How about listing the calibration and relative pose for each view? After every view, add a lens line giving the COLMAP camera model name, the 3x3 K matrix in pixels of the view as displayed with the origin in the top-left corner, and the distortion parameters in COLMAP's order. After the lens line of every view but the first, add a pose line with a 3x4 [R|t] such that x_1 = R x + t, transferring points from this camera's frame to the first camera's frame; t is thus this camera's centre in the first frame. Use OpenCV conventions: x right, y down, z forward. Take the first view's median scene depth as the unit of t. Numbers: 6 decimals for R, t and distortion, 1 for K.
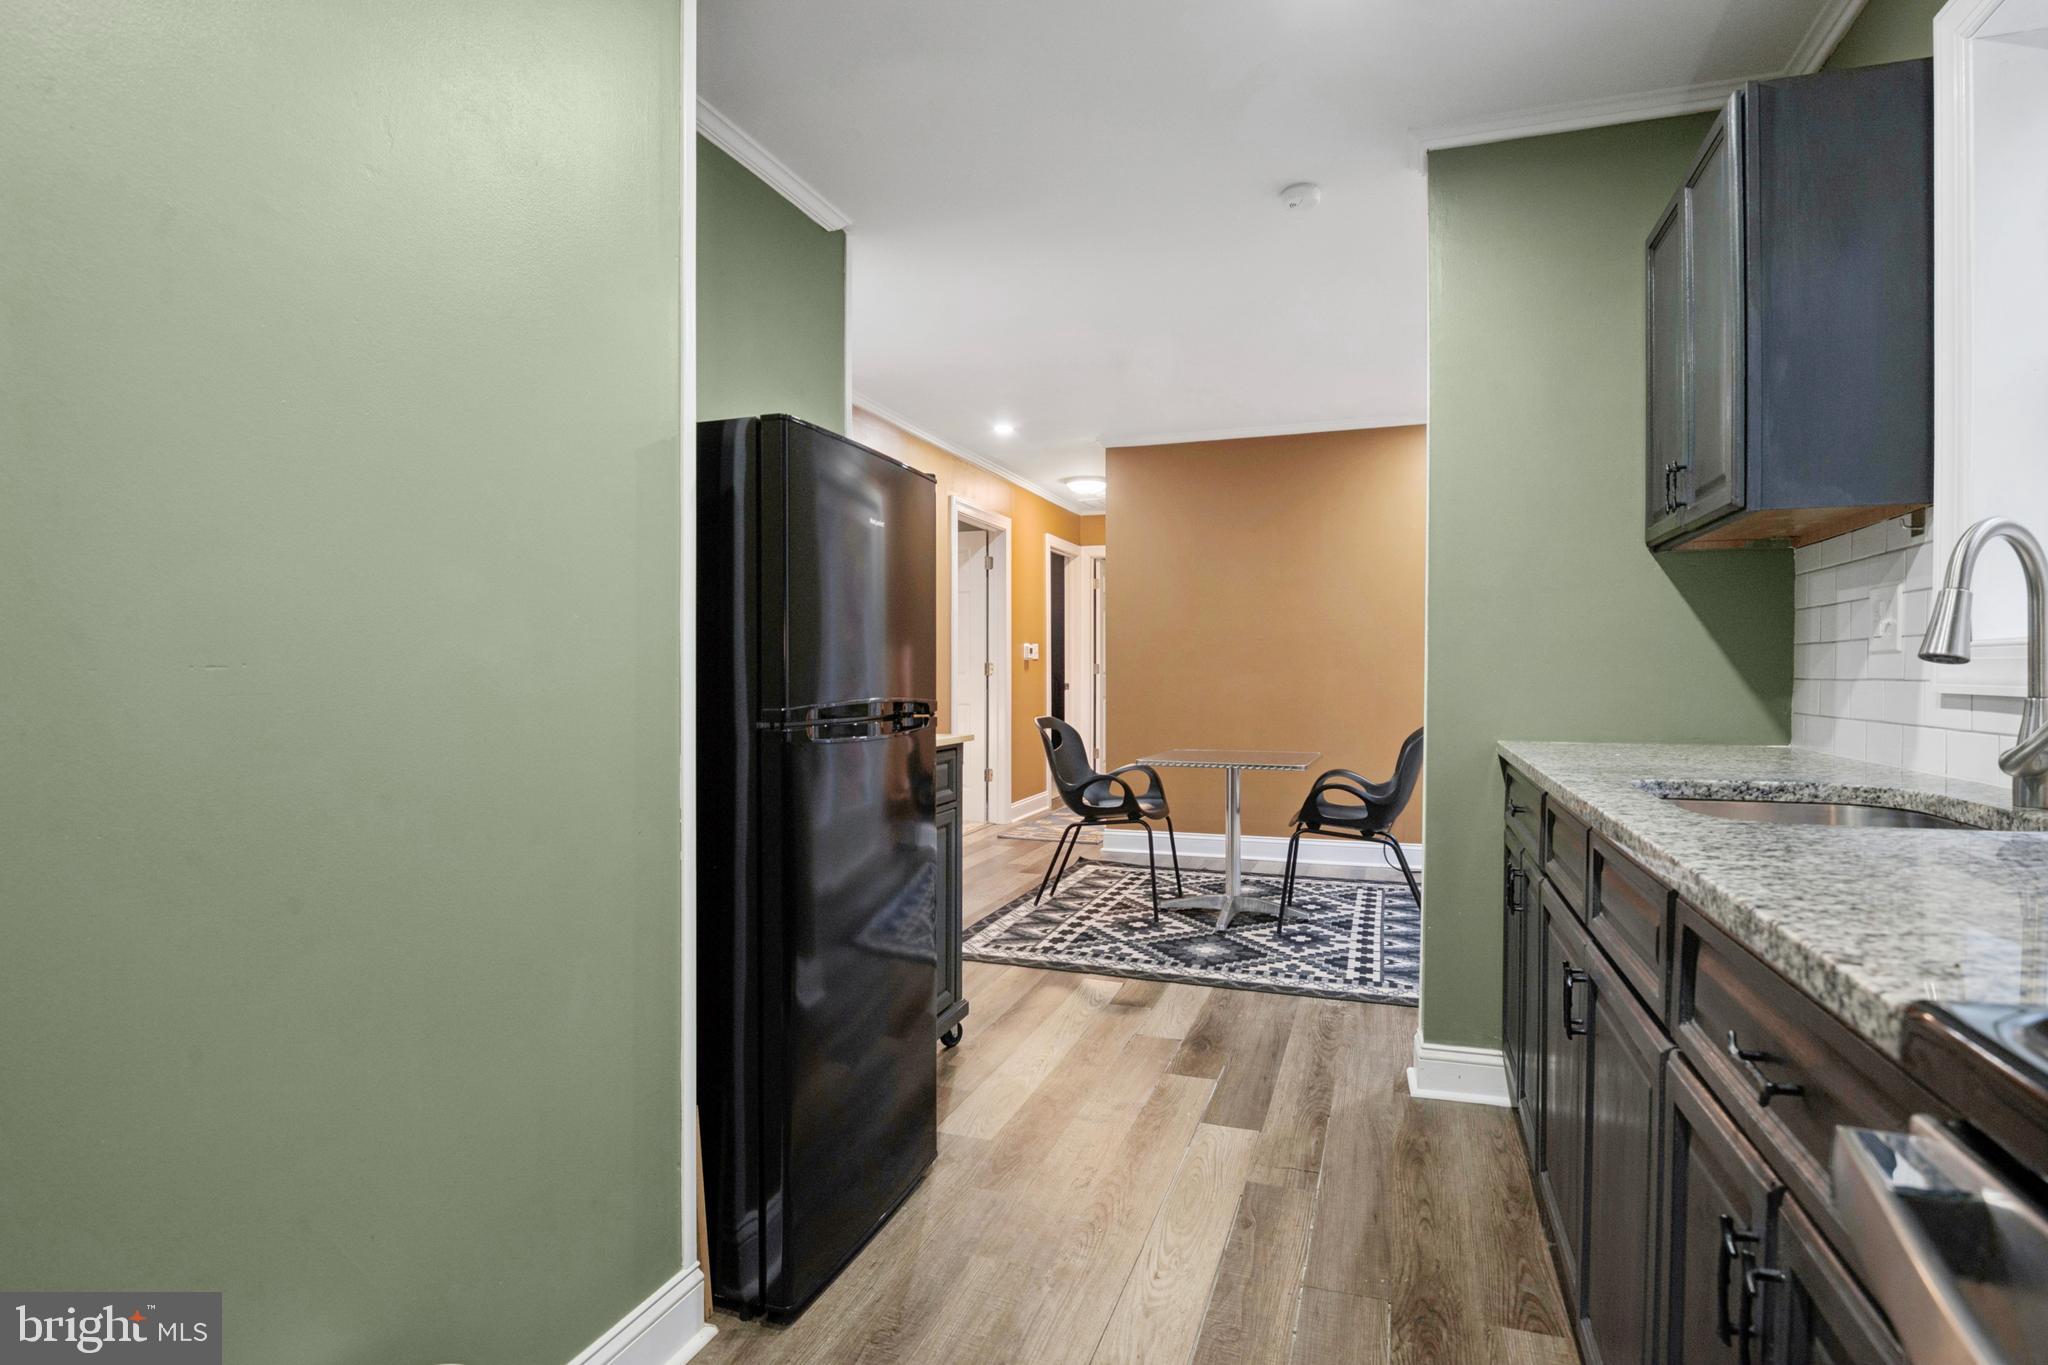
lens RADIAL K [[1026.1, 0, 1024.0], [0, 1026.1, 682.5], [0, 0, 1]] dist [-0.022636, -0.000579]
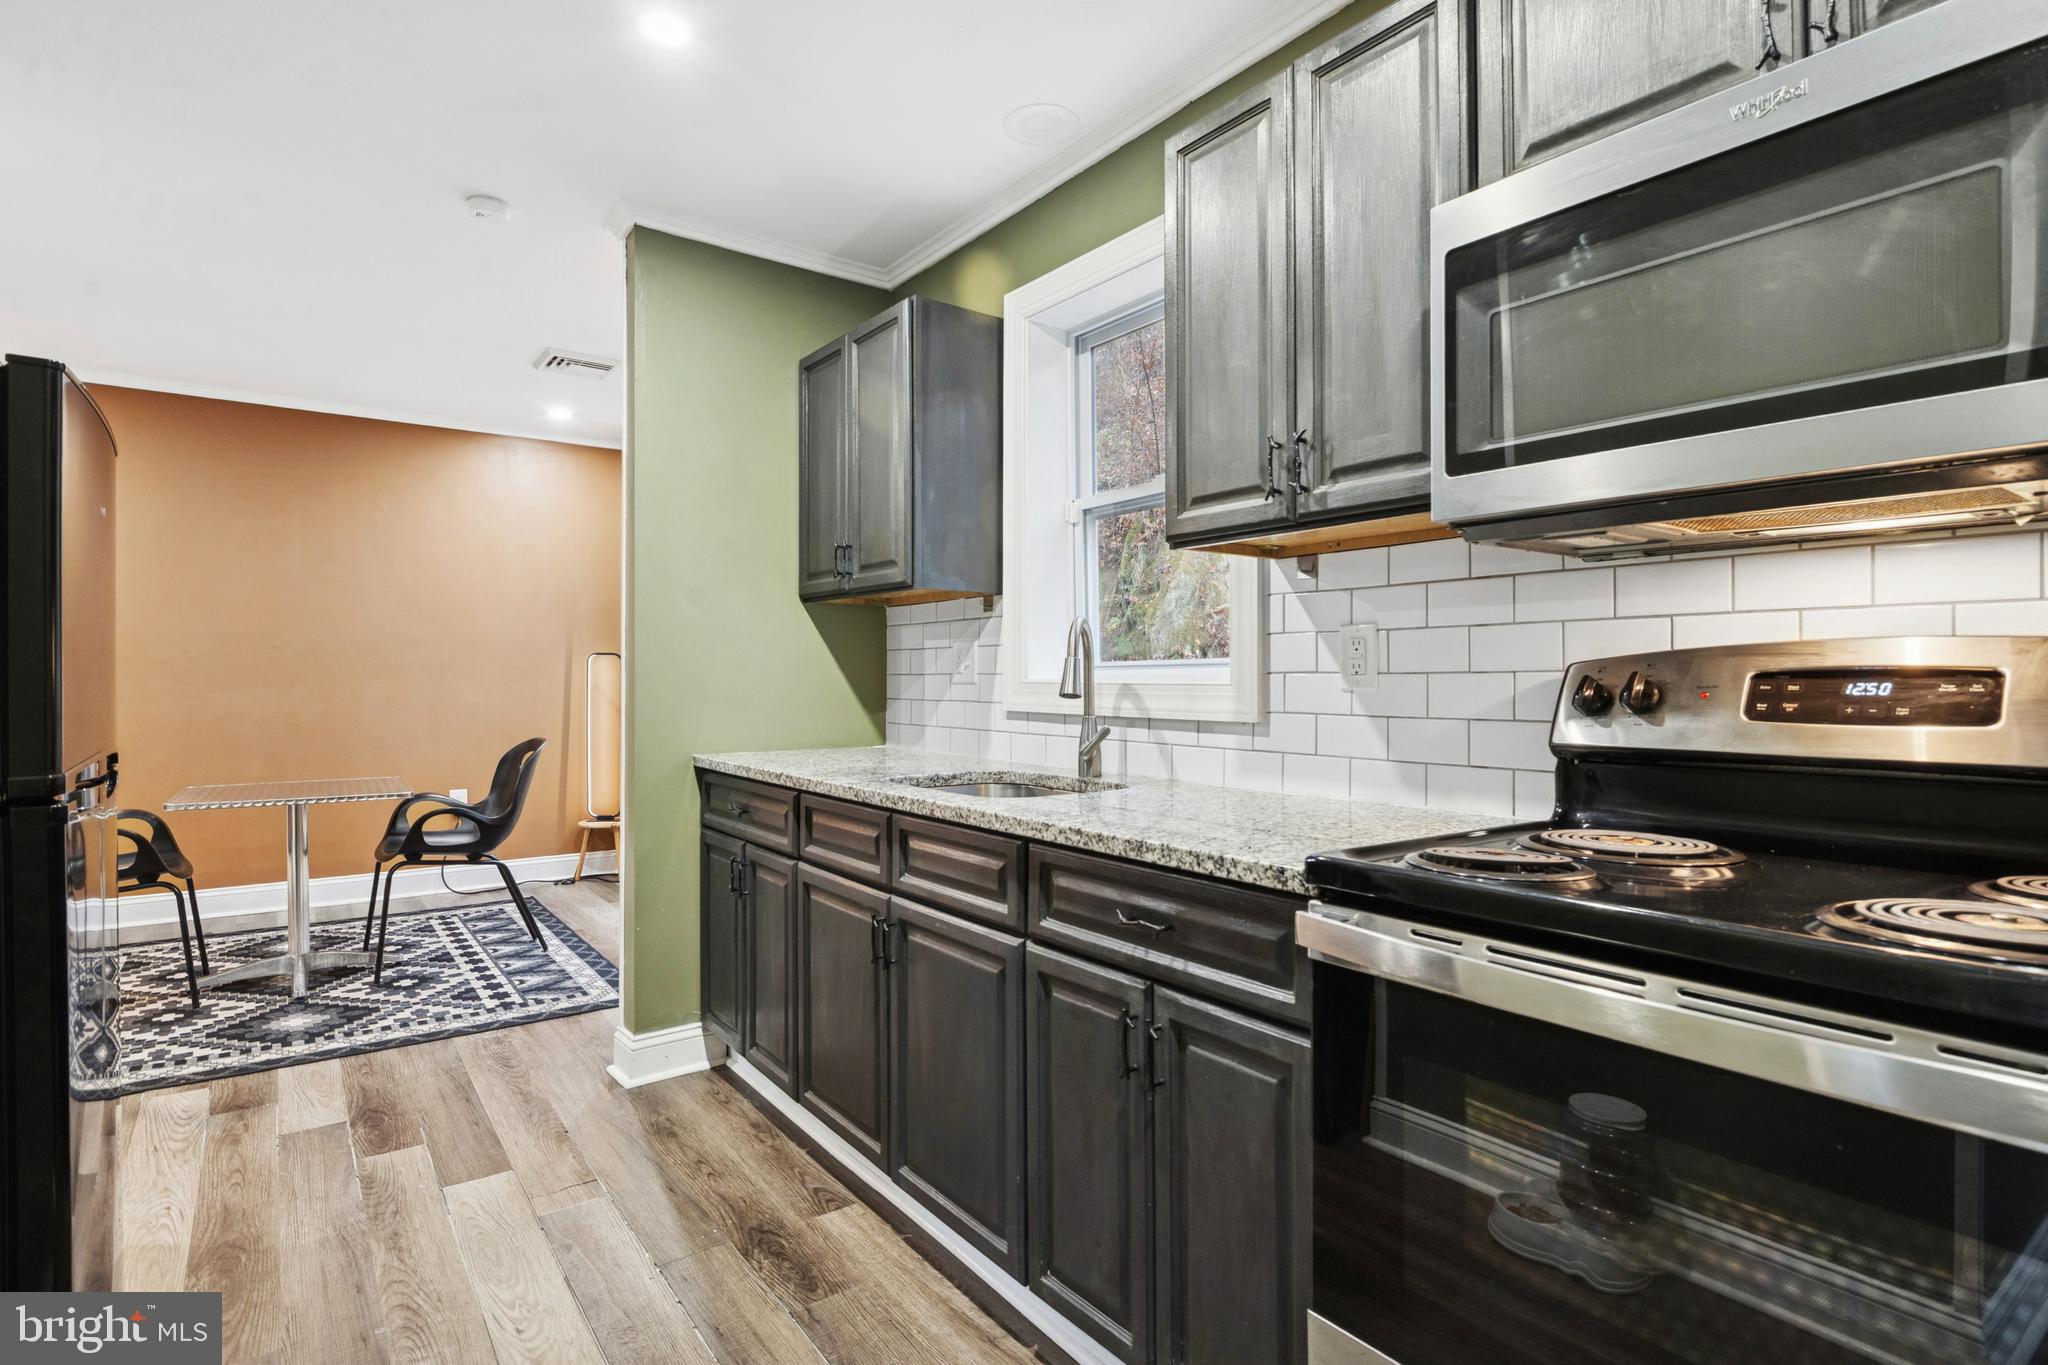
lens RADIAL K [[1017.4, 0, 1061.0], [0, 1017.4, 651.1], [0, 0, 1]] dist [-0.000317, -0.001712]
pose [[0.541407, 0.024797, 0.840395, -0.207980], [0.003936, 0.999479, -0.032027, -0.015767], [-0.840752, 0.020648, 0.541027, 0.013779]]
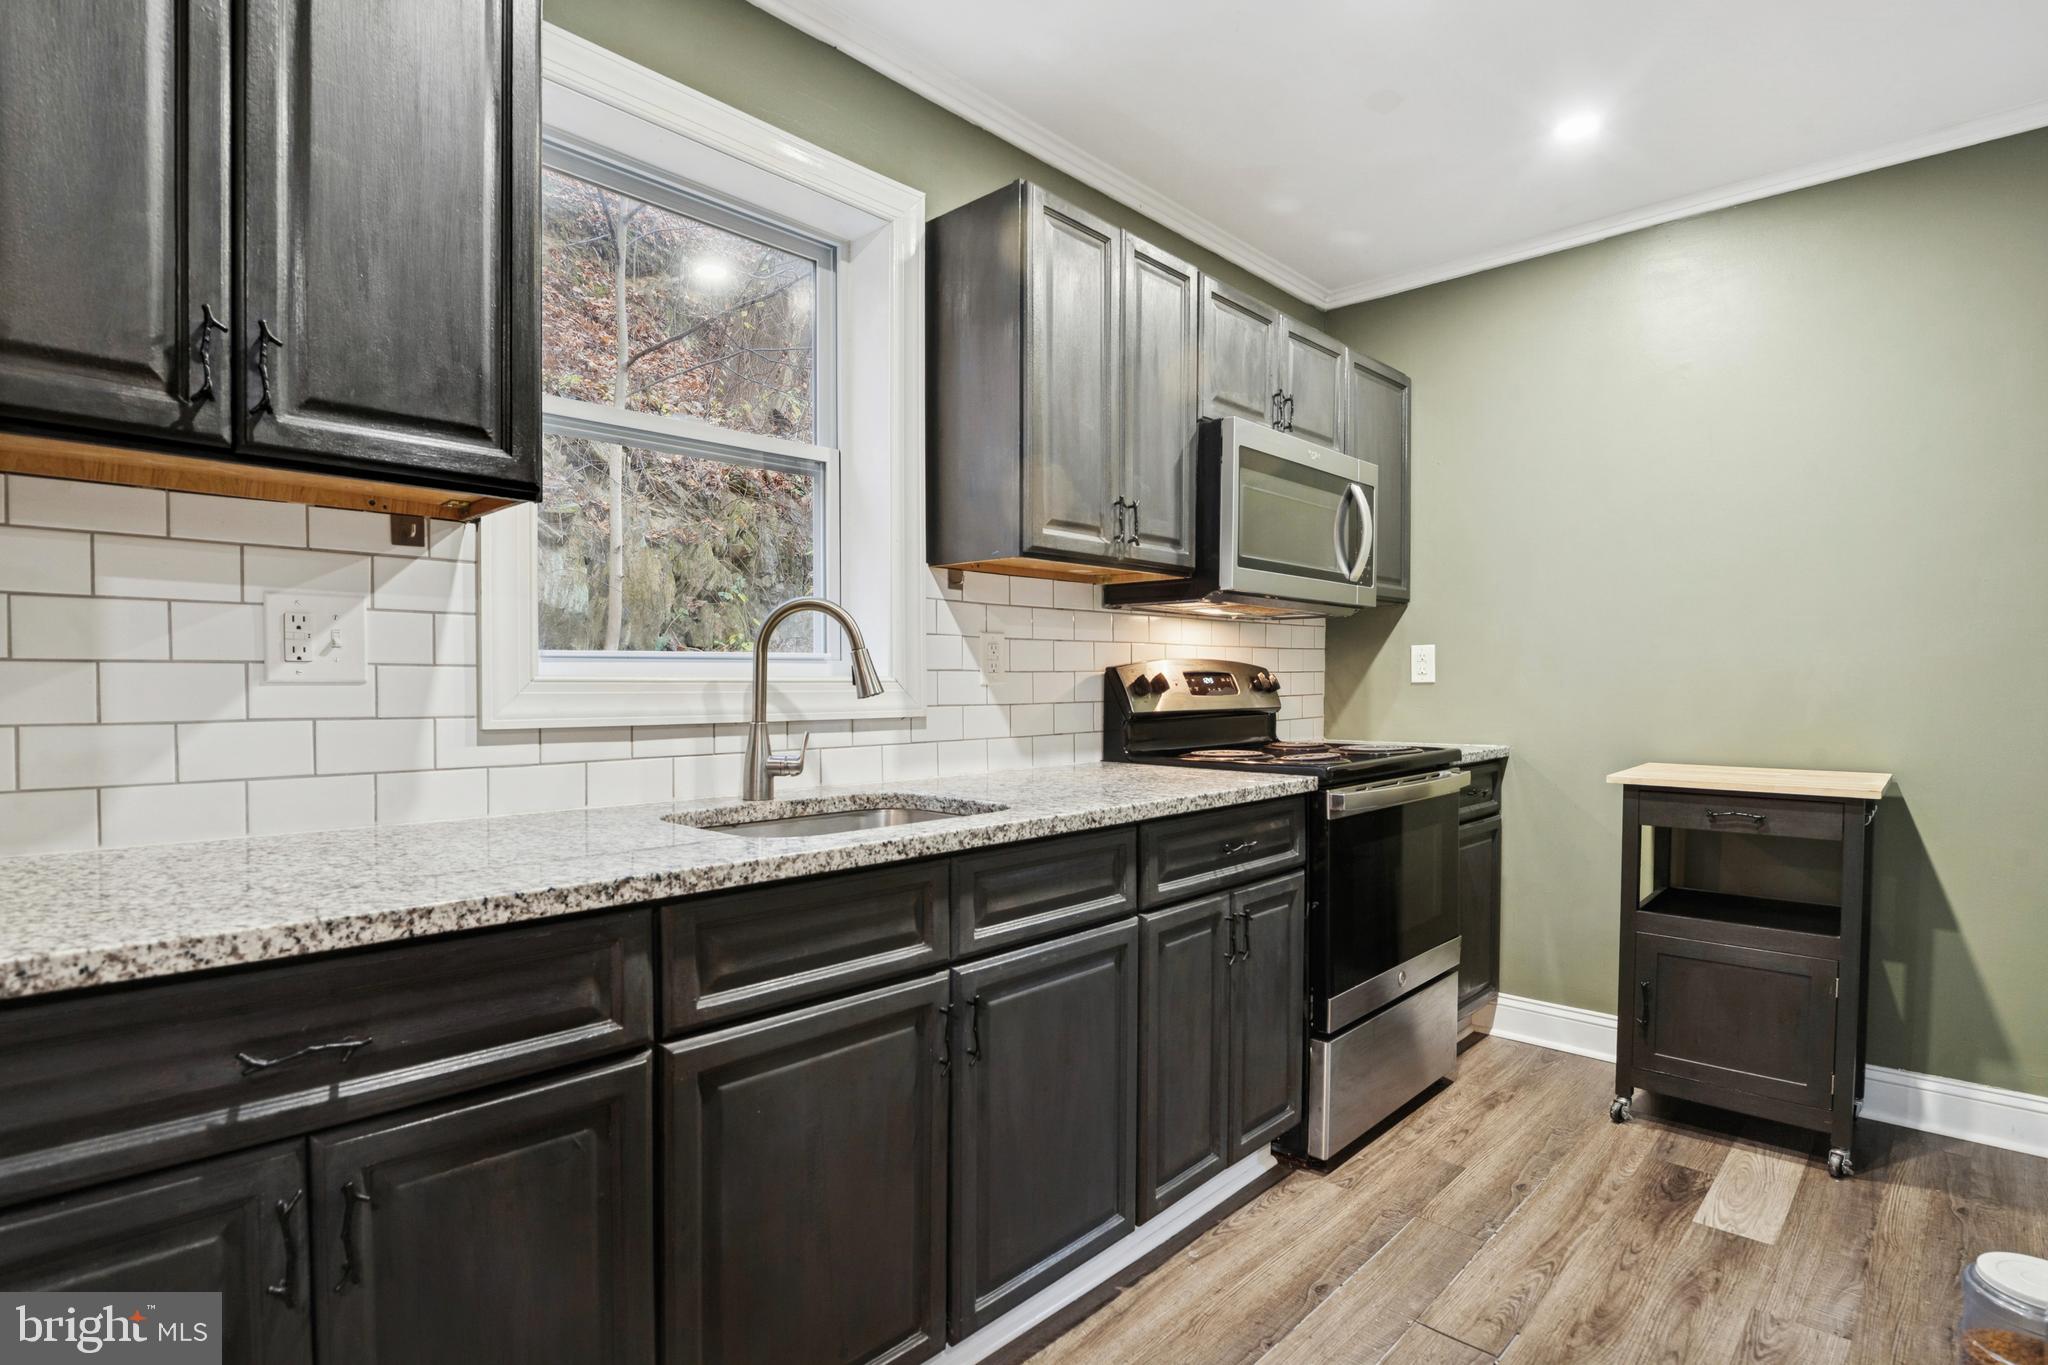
lens RADIAL K [[1026.1, 0, 1024.0], [0, 1026.1, 682.5], [0, 0, 1]] dist [-0.022636, -0.000579]
pose [[-0.915603, 0.000040, 0.402084, 0.034589], [0.003245, 0.999968, 0.007290, -0.018232], [-0.402071, 0.007980, -0.915574, 0.797673]]
